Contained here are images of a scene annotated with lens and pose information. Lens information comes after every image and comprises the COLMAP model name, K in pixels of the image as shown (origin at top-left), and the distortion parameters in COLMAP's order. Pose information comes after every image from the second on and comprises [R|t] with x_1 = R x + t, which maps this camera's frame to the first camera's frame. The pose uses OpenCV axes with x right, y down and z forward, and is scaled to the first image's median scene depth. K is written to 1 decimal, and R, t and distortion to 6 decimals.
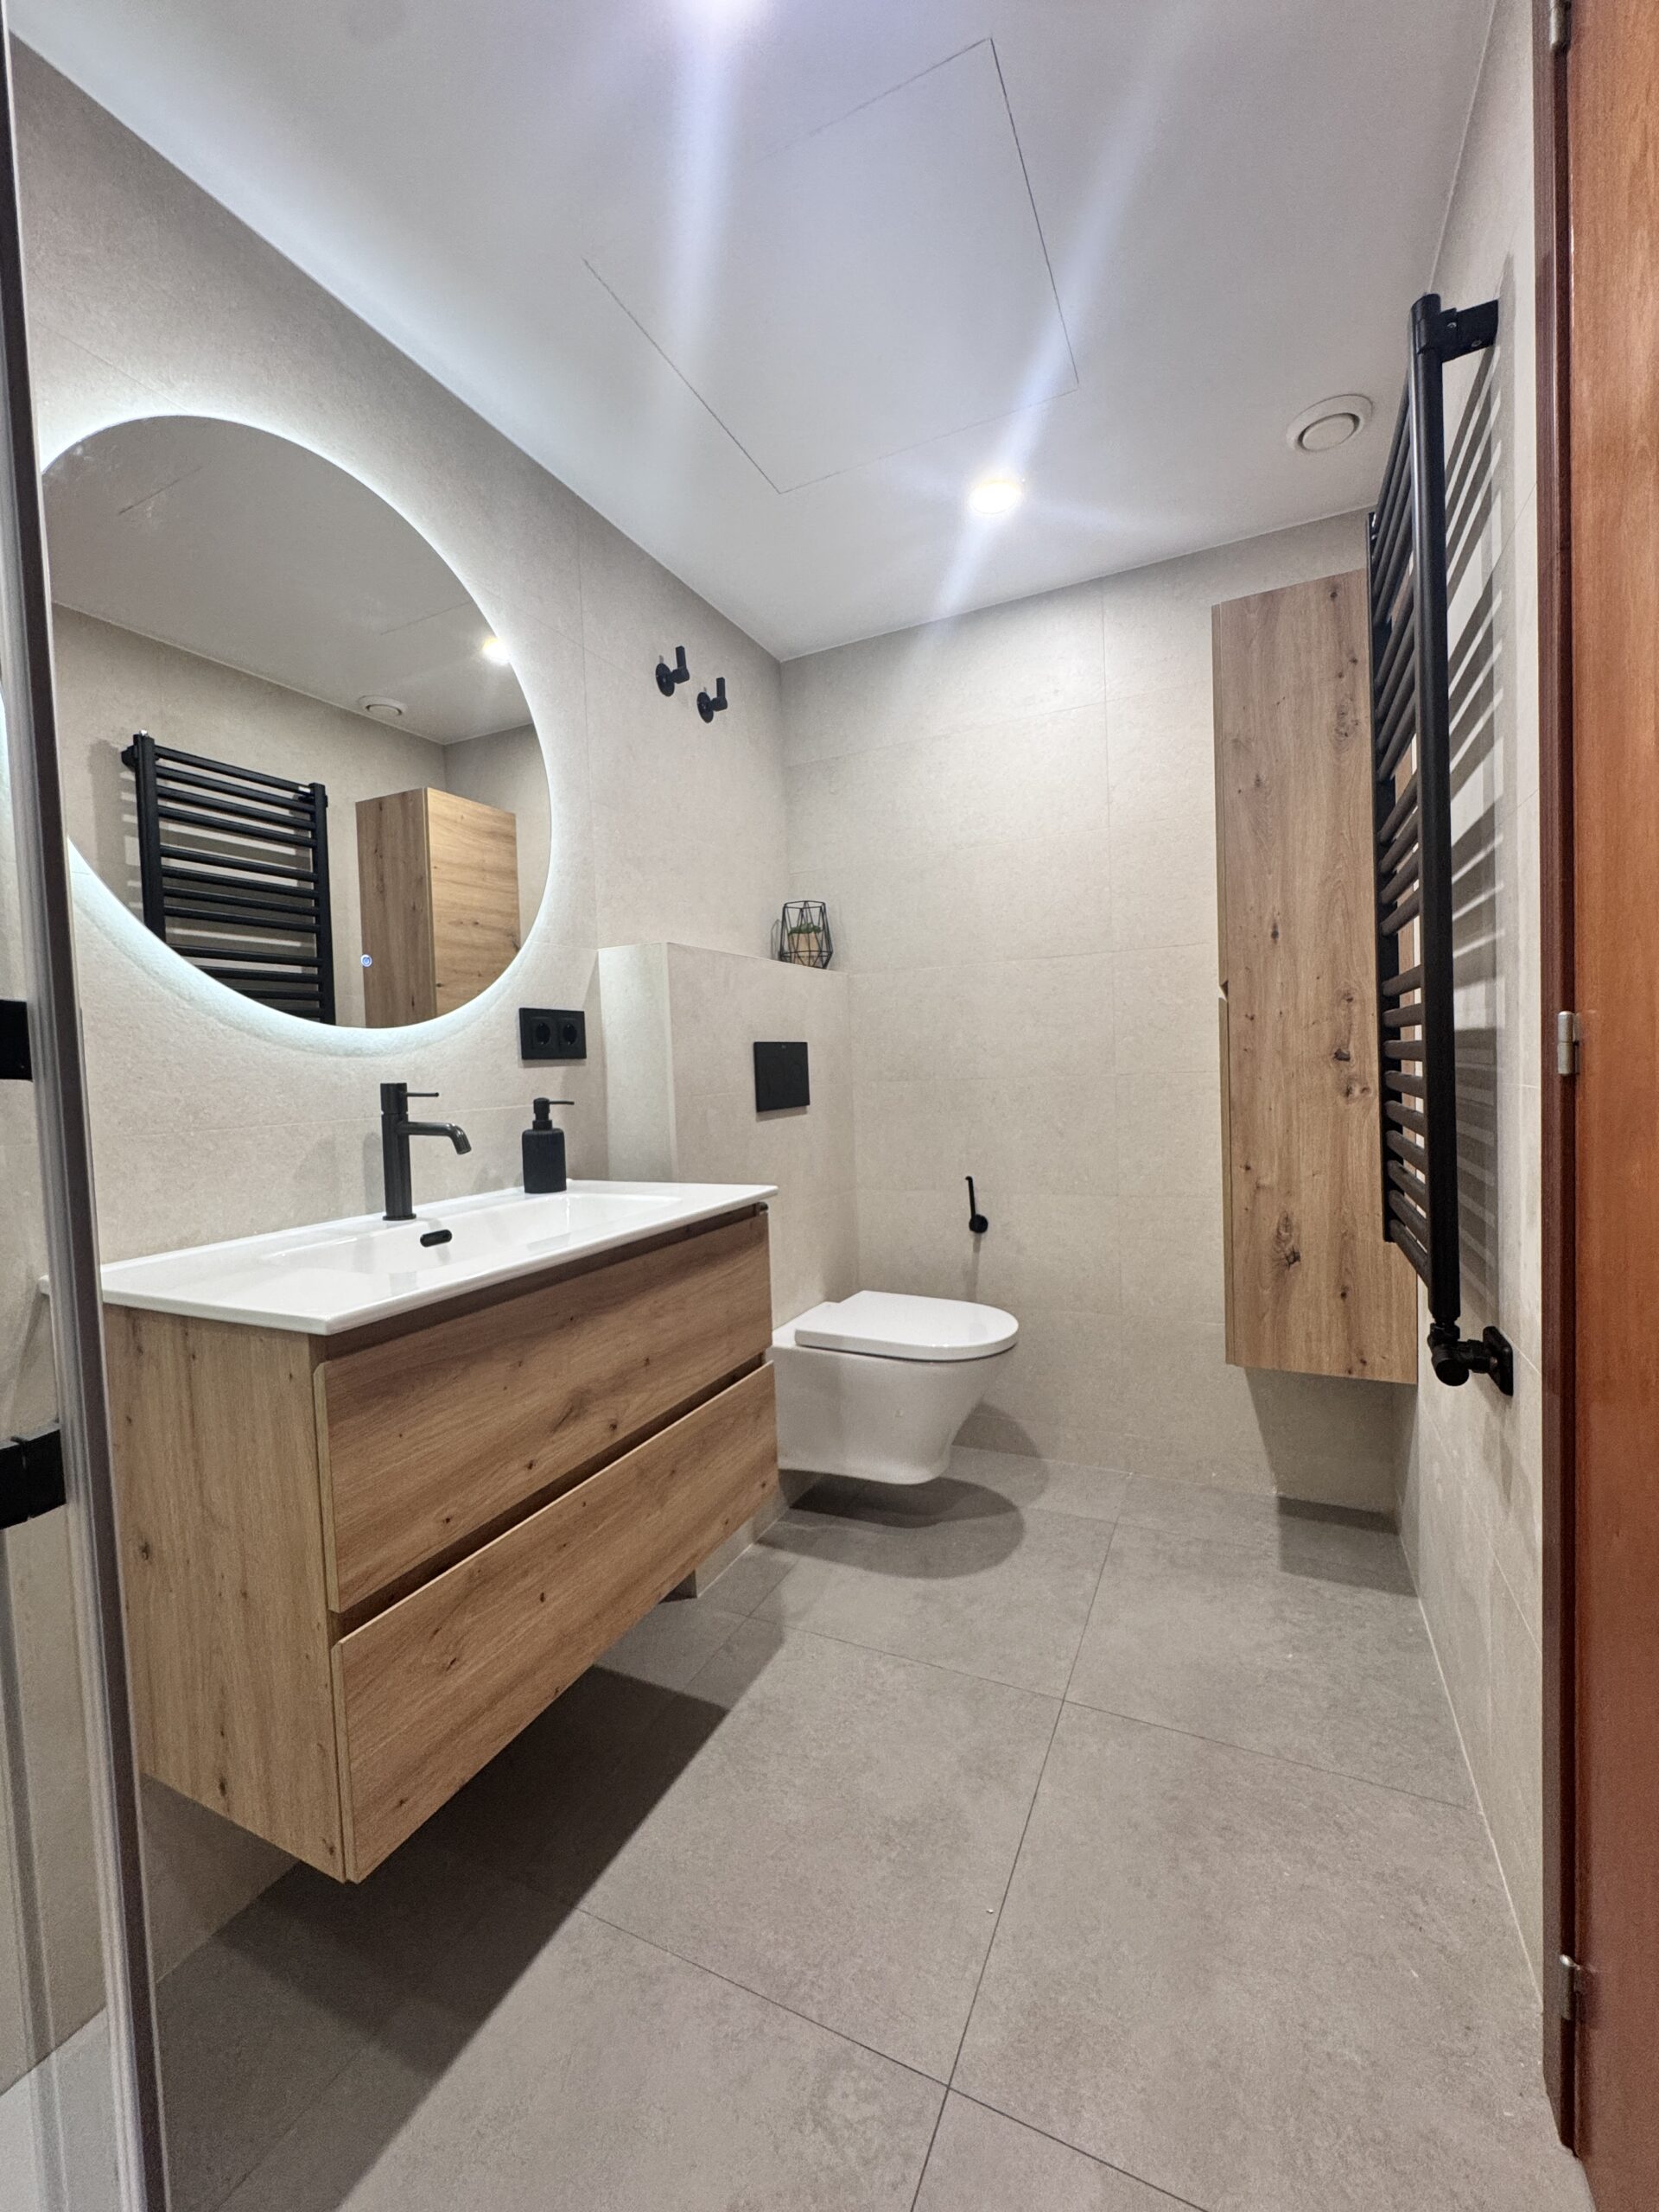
lens RADIAL K [[885.3, 0, 831.9], [0, 885.3, 1104.6], [0, 0, 1]] dist [-0.004575, 0.000784]
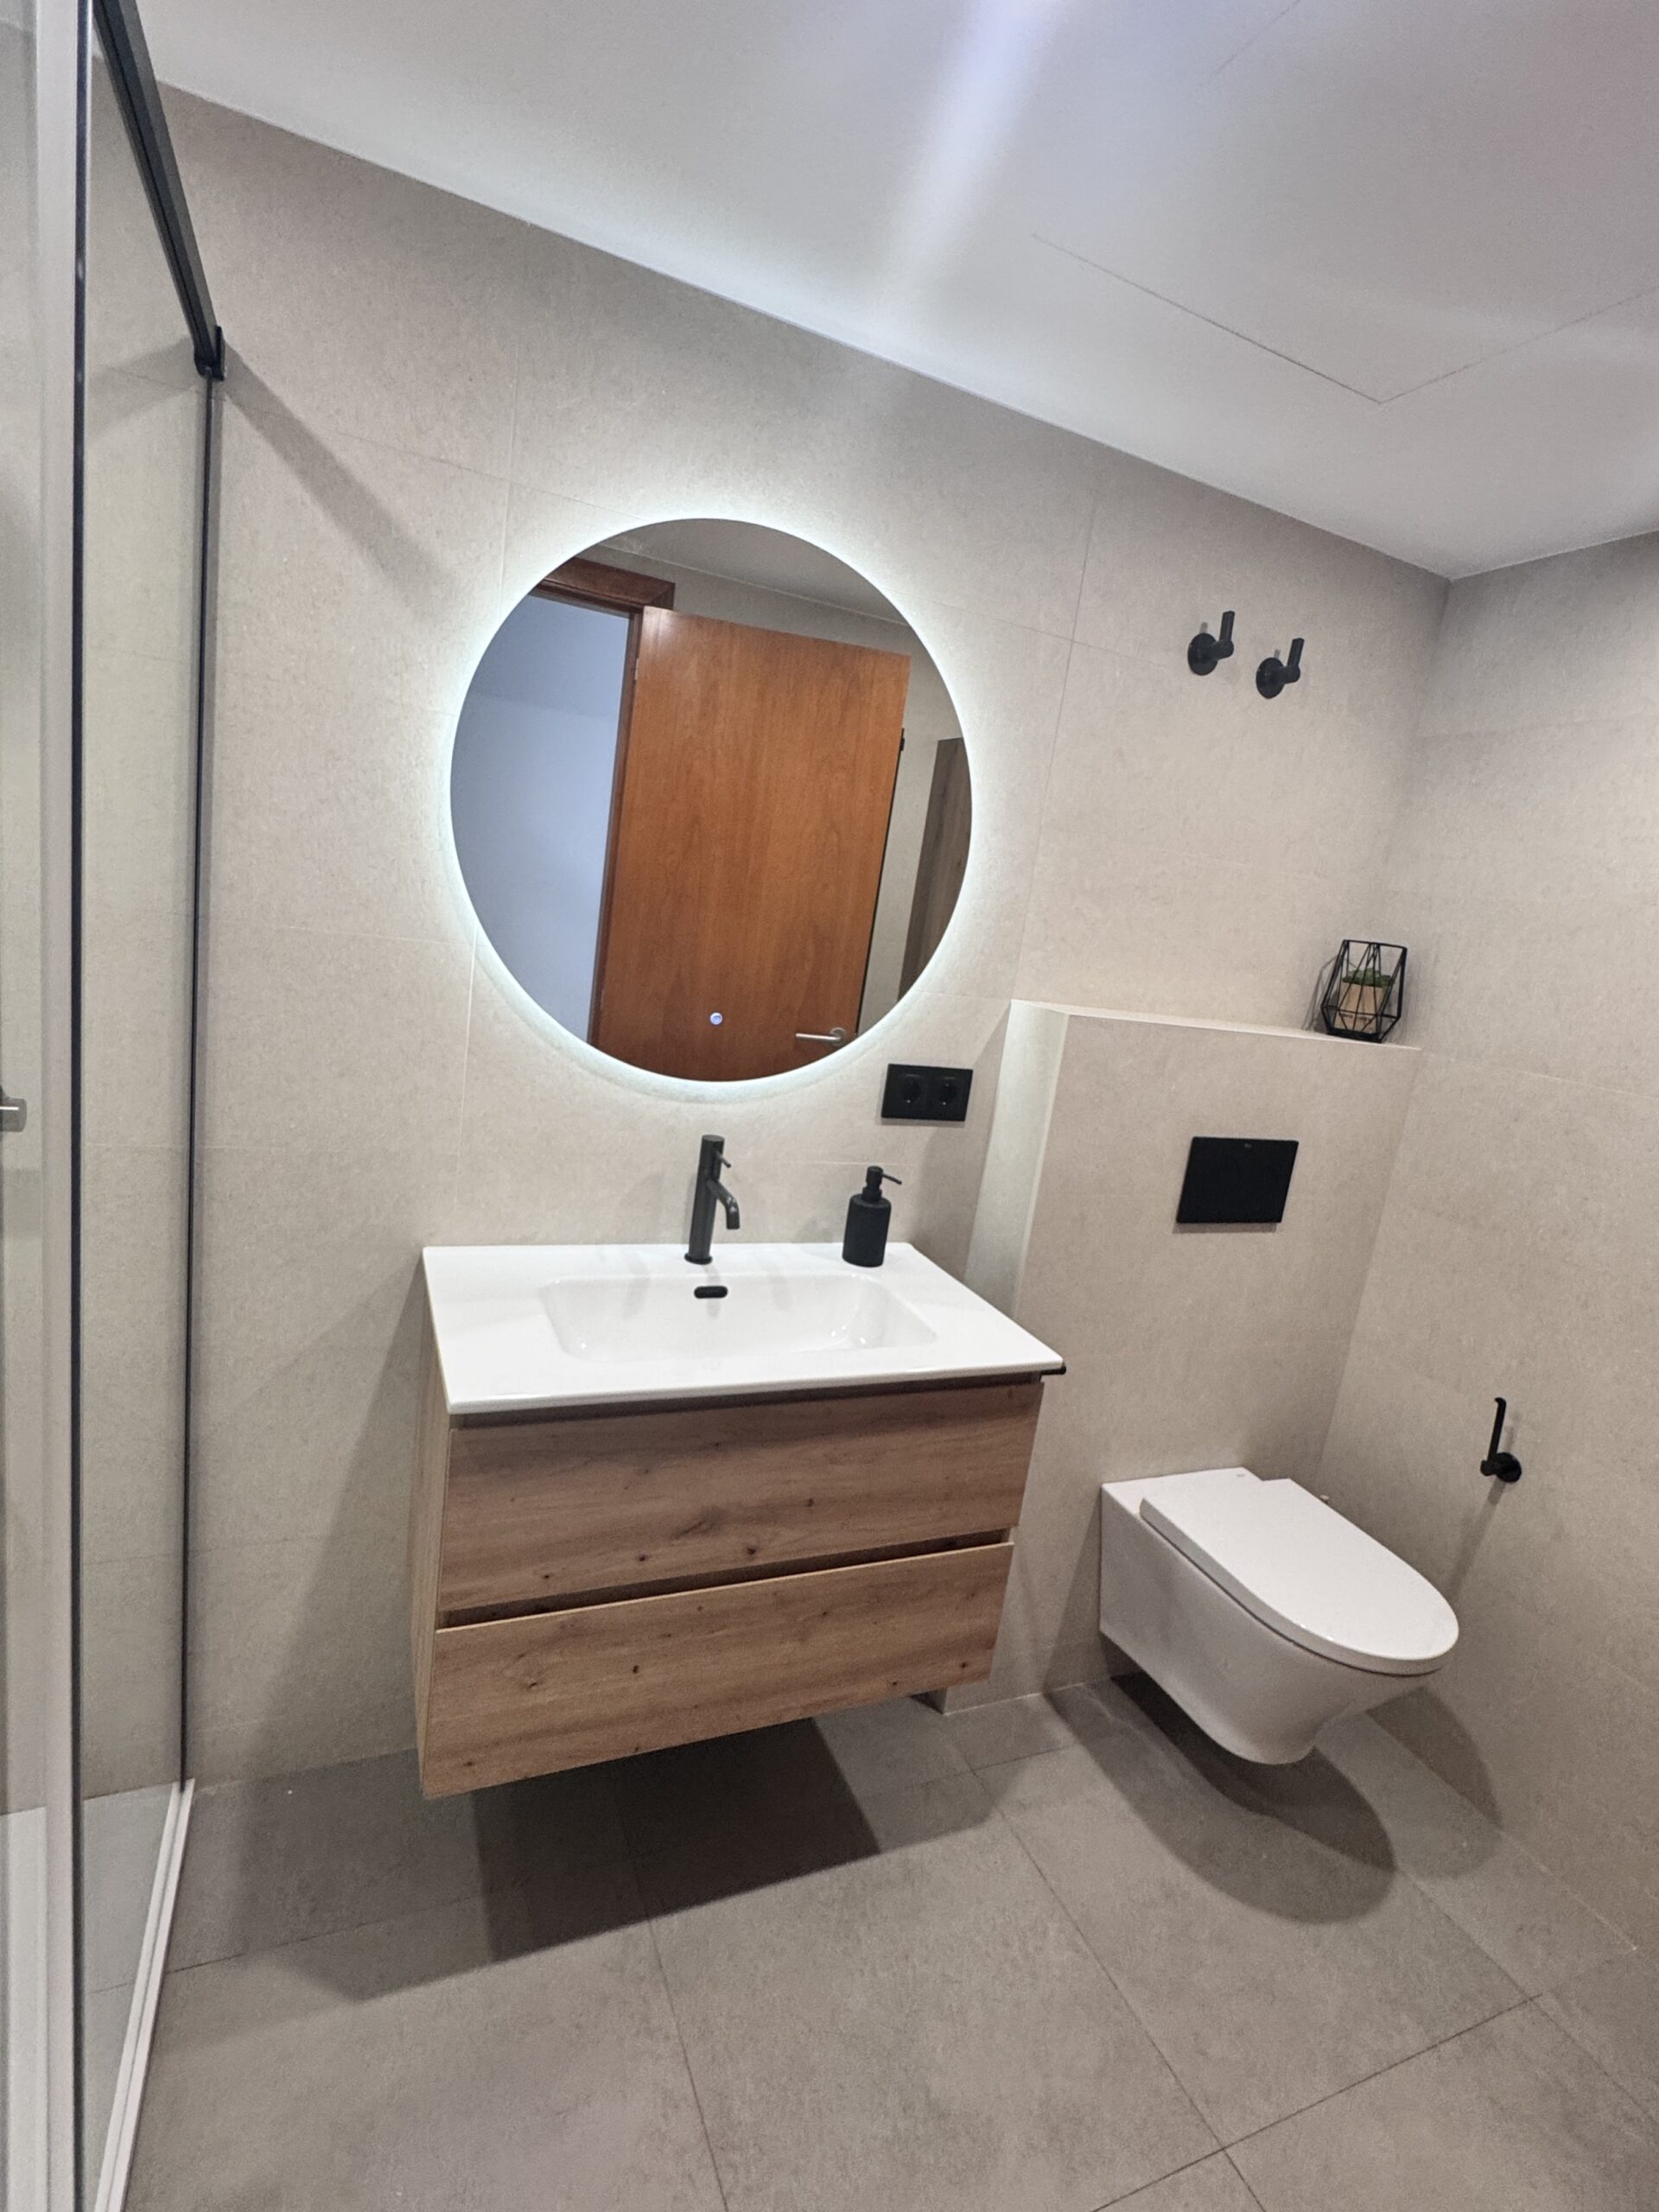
lens RADIAL K [[1060.9, 0, 829.5], [0, 1060.9, 1106.0], [0, 0, 1]] dist [-0.001891, -0.000225]
pose [[0.744512, 0.261520, -0.614255, 0.281950], [-0.193236, 0.965112, 0.176685, -0.234560], [0.639032, -0.012848, 0.769073, 0.087577]]
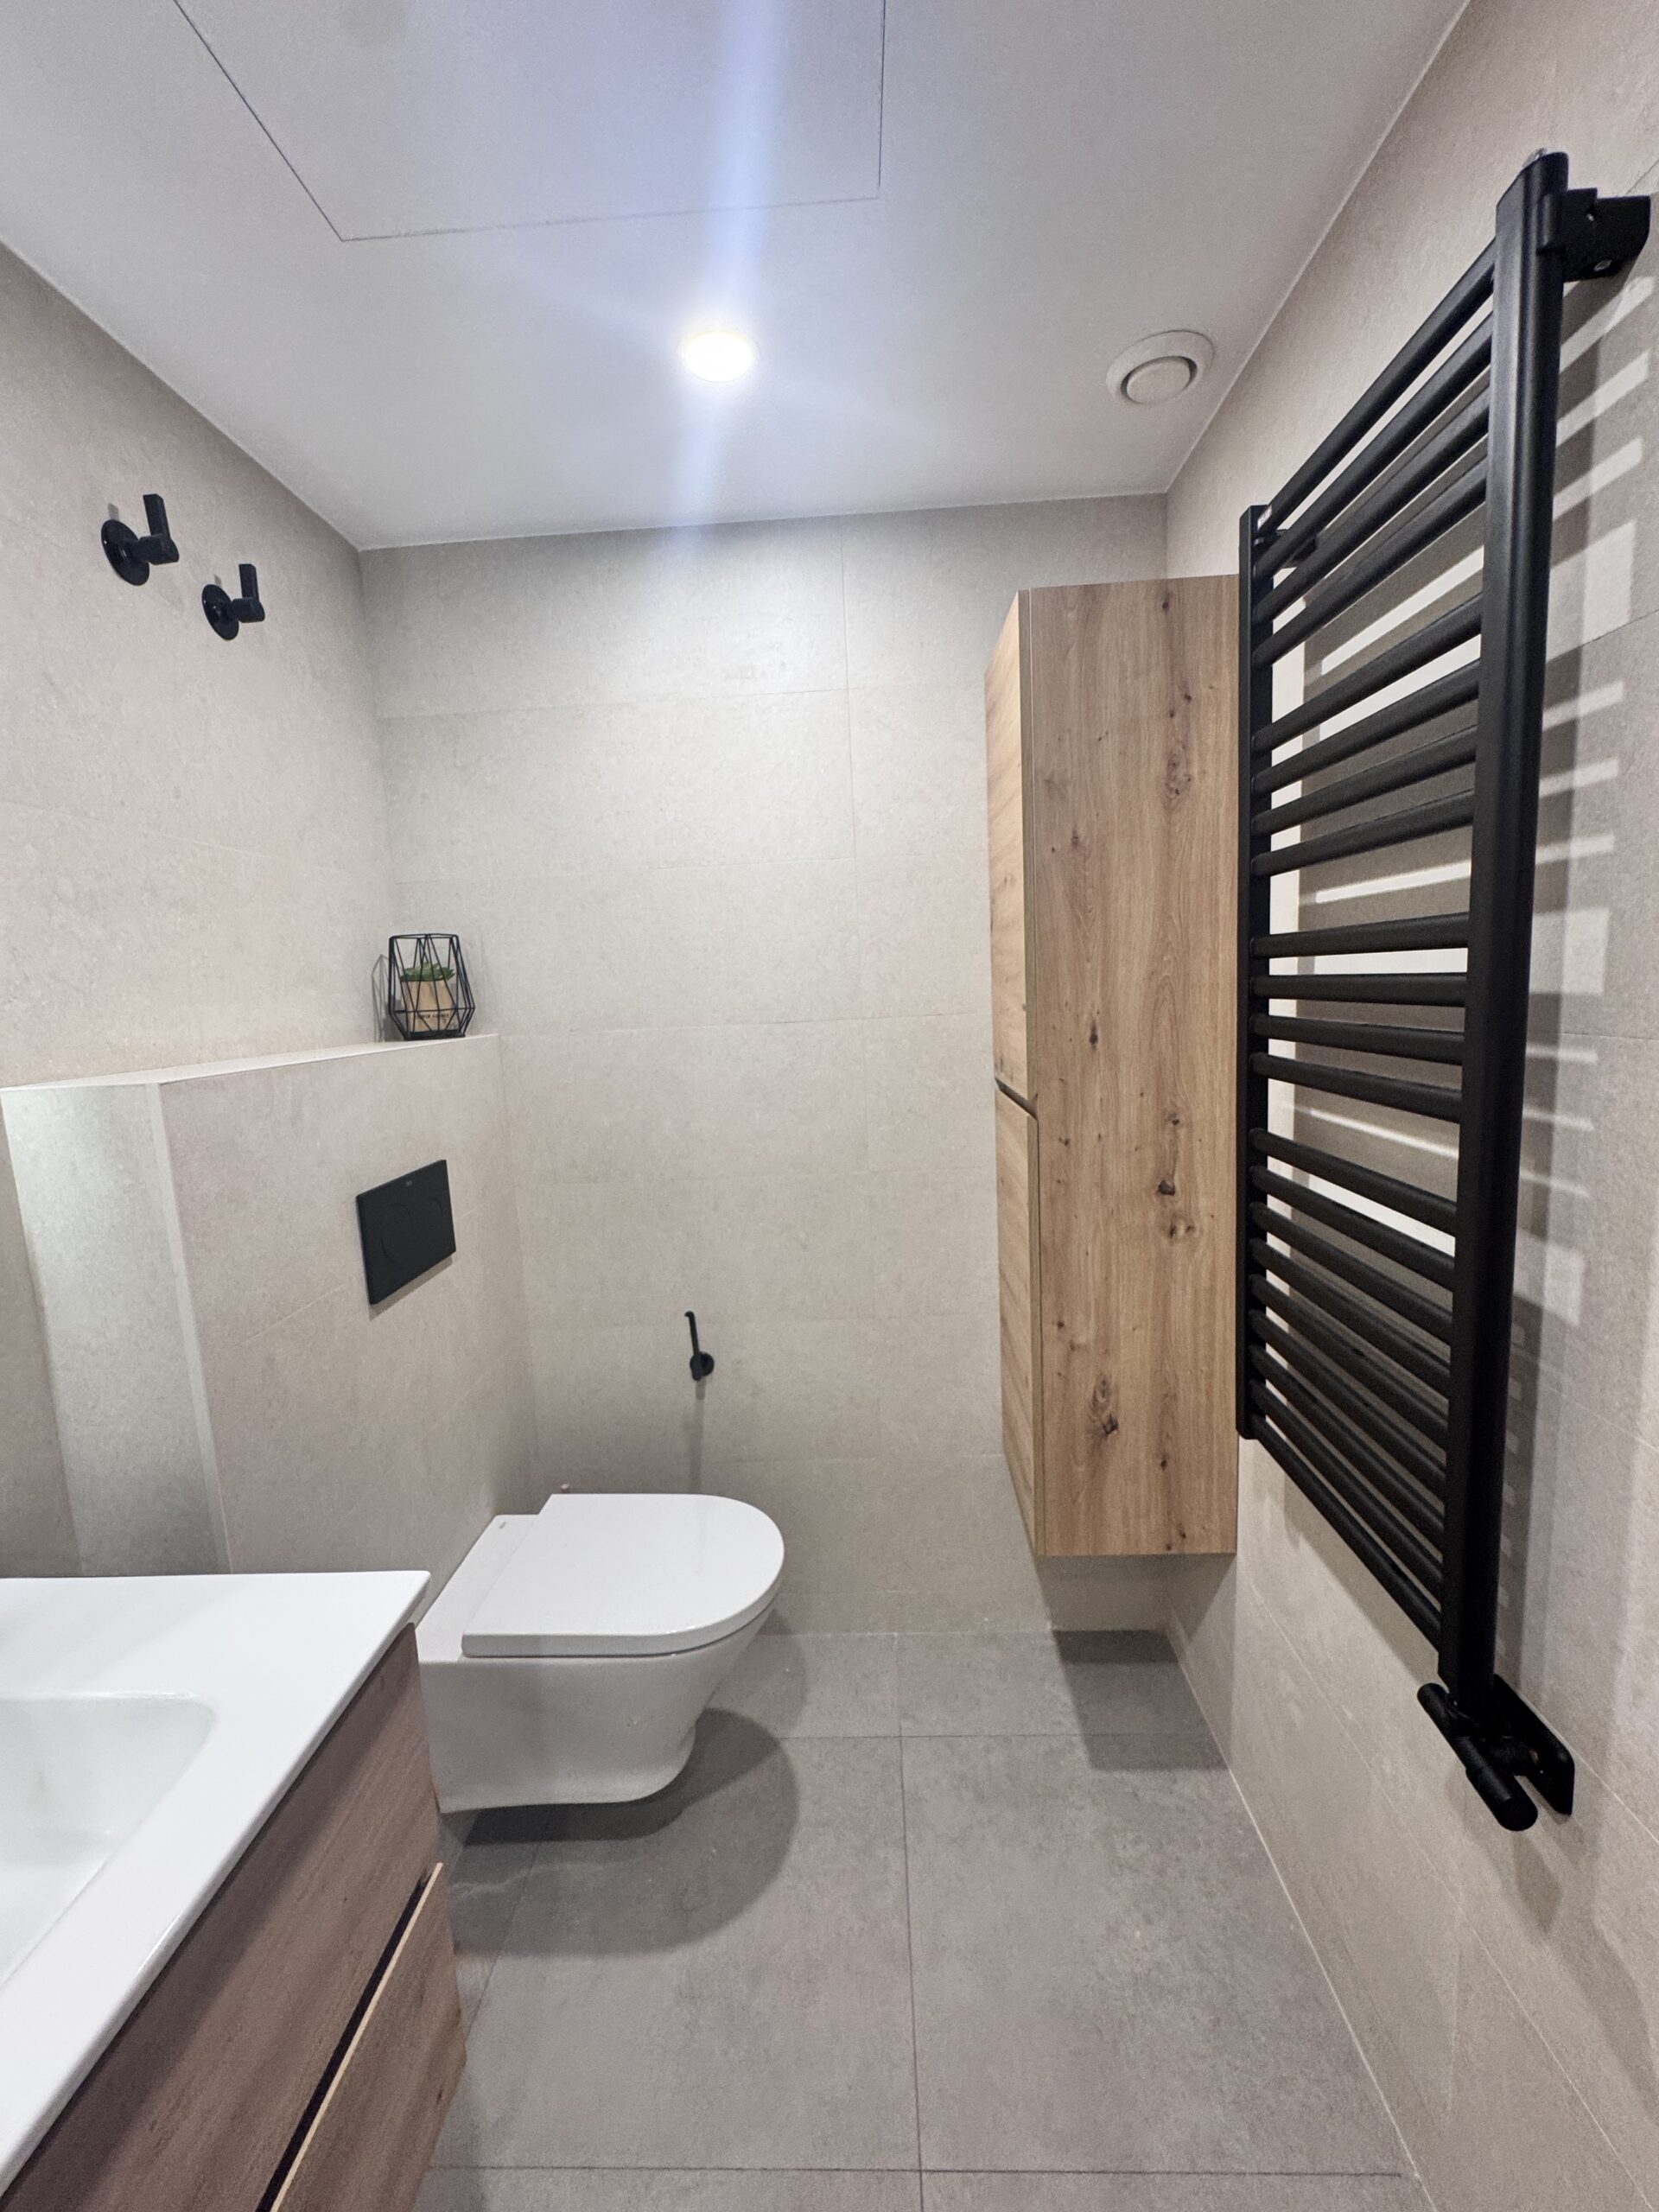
lens RADIAL K [[885.3, 0, 831.9], [0, 885.3, 1104.6], [0, 0, 1]] dist [-0.004575, 0.000784]
pose [[0.917460, -0.058122, 0.393559, -0.027081], [0.029756, 0.996525, 0.077803, -0.201025], [-0.396714, -0.059670, 0.916001, 0.364300]]
